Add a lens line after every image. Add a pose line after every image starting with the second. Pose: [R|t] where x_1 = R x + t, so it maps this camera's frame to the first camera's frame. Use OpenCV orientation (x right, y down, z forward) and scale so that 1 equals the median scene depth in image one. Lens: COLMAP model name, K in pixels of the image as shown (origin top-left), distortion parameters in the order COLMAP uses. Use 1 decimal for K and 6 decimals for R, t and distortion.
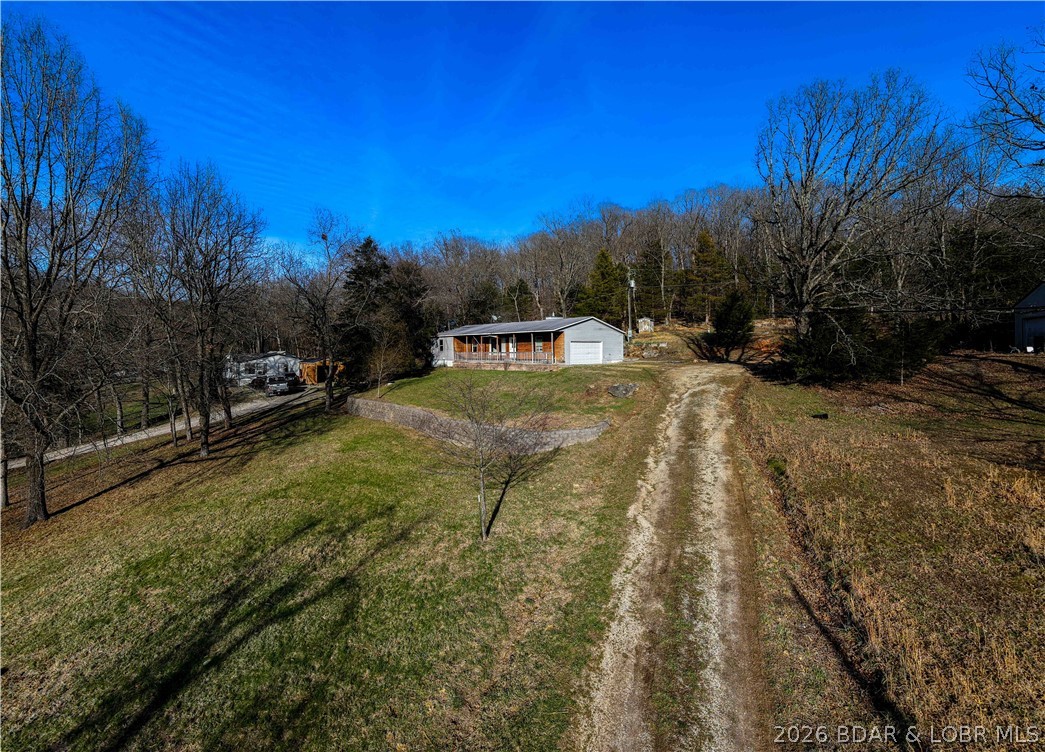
lens RADIAL K [[443.1, 0, 523.7], [0, 443.1, 350.1], [0, 0, 1]] dist [-0.011179, -0.000062]
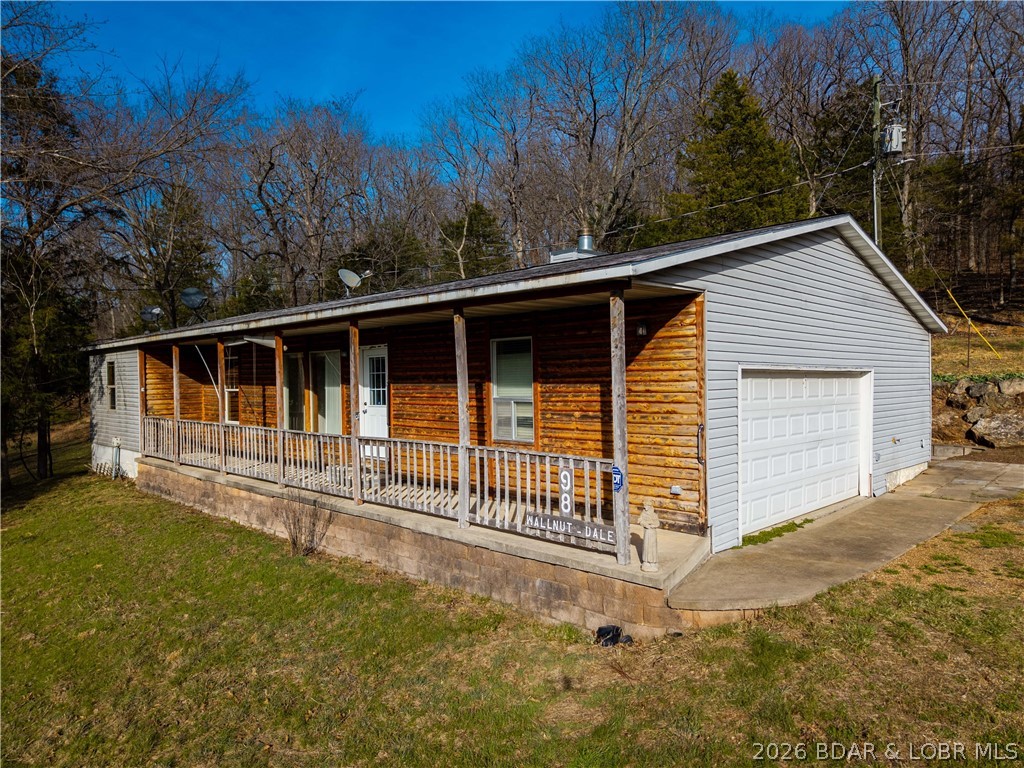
lens RADIAL K [[686.5, 0, 512.0], [0, 686.5, 384.0], [0, 0, 1]] dist [-0.000382, -0.001381]
pose [[0.999926, 0.000762, 0.012146, 0.028995], [-0.000786, 0.999998, 0.001953, -0.014132], [-0.012144, -0.001962, 0.999924, 0.697330]]
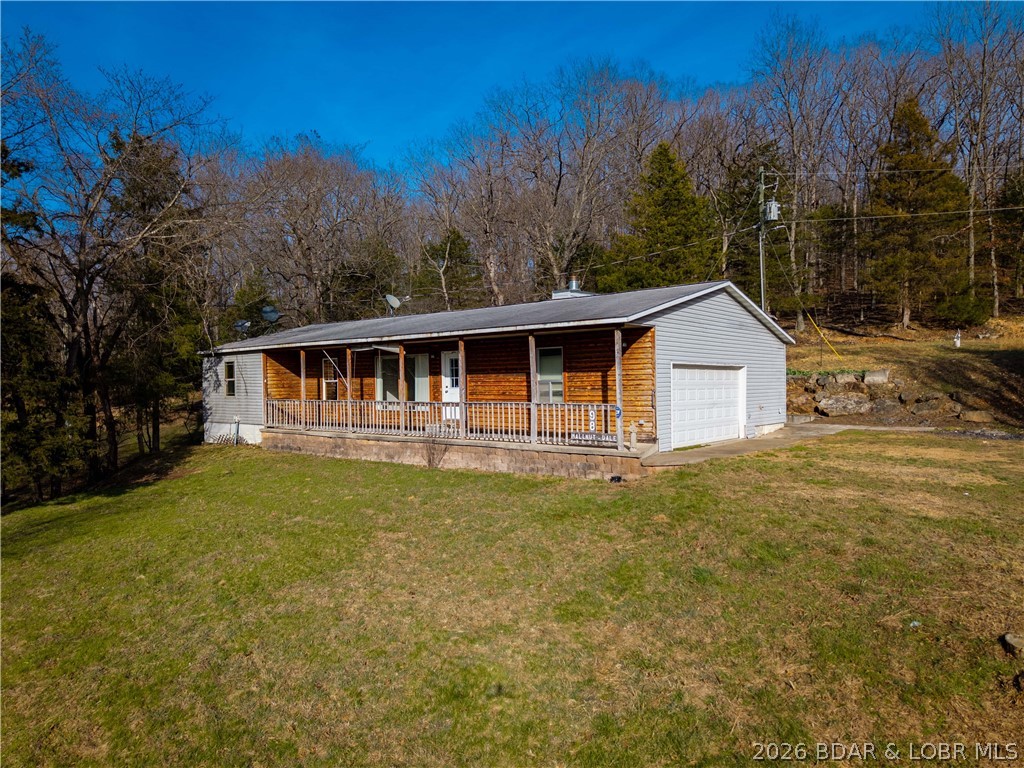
lens RADIAL K [[686.5, 0, 512.0], [0, 686.5, 384.0], [0, 0, 1]] dist [-0.000382, -0.001381]
pose [[0.994491, -0.001209, 0.104813, -0.033245], [0.001581, 0.999993, -0.003466, -0.005564], [-0.104808, 0.003613, 0.994486, 0.518167]]
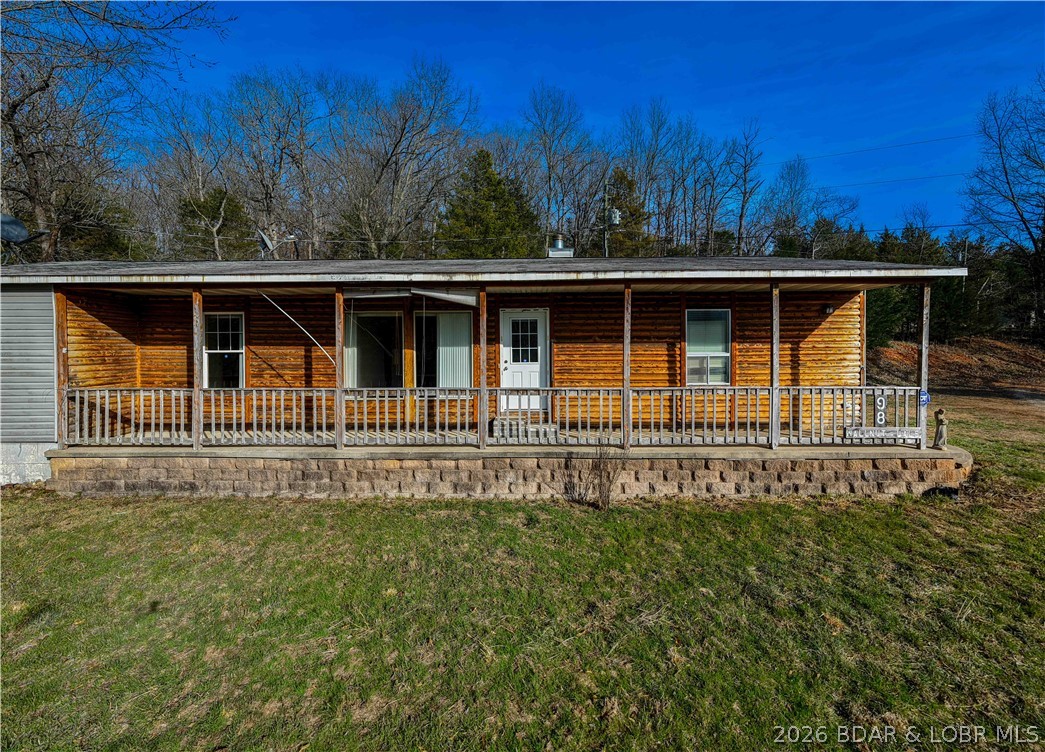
lens RADIAL K [[443.1, 0, 523.7], [0, 443.1, 350.1], [0, 0, 1]] dist [-0.011179, -0.000062]
pose [[0.715574, 0.005280, 0.698517, -0.161424], [-0.000628, 0.999976, -0.006915, -0.009232], [-0.698536, 0.004510, 0.715560, 0.835370]]
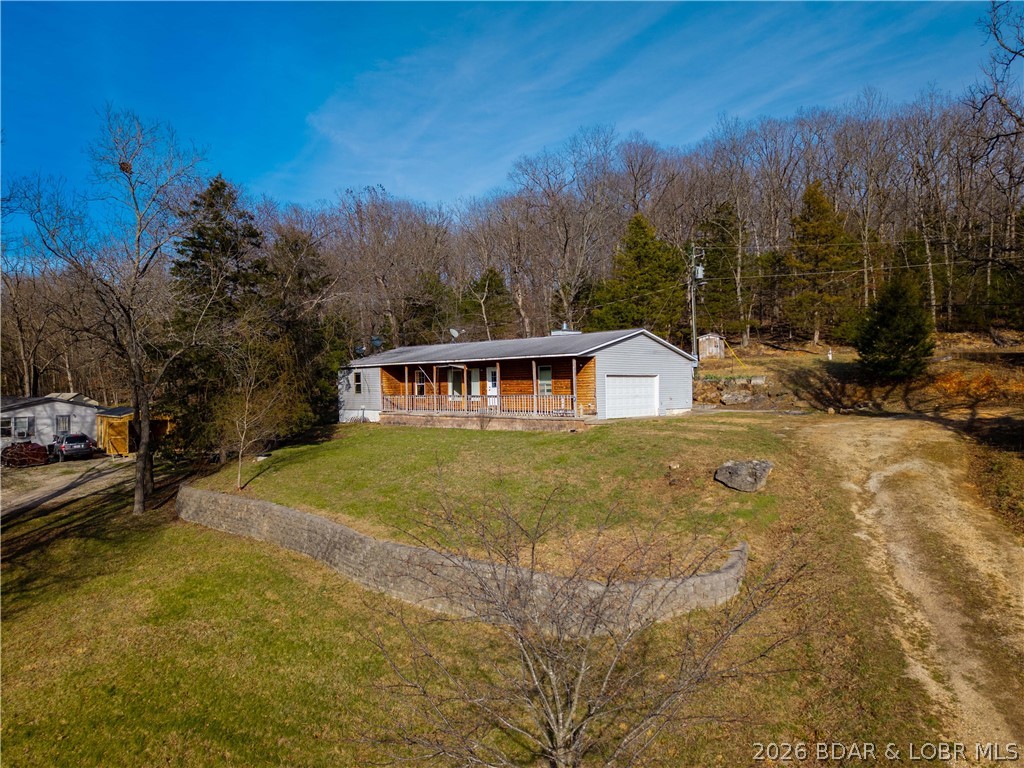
lens RADIAL K [[686.5, 0, 512.0], [0, 686.5, 384.0], [0, 0, 1]] dist [-0.000382, -0.001381]
pose [[0.998520, -0.004180, 0.054230, -0.046492], [0.004503, 0.999973, -0.005819, -0.004329], [-0.054204, 0.006055, 0.998512, 0.158479]]
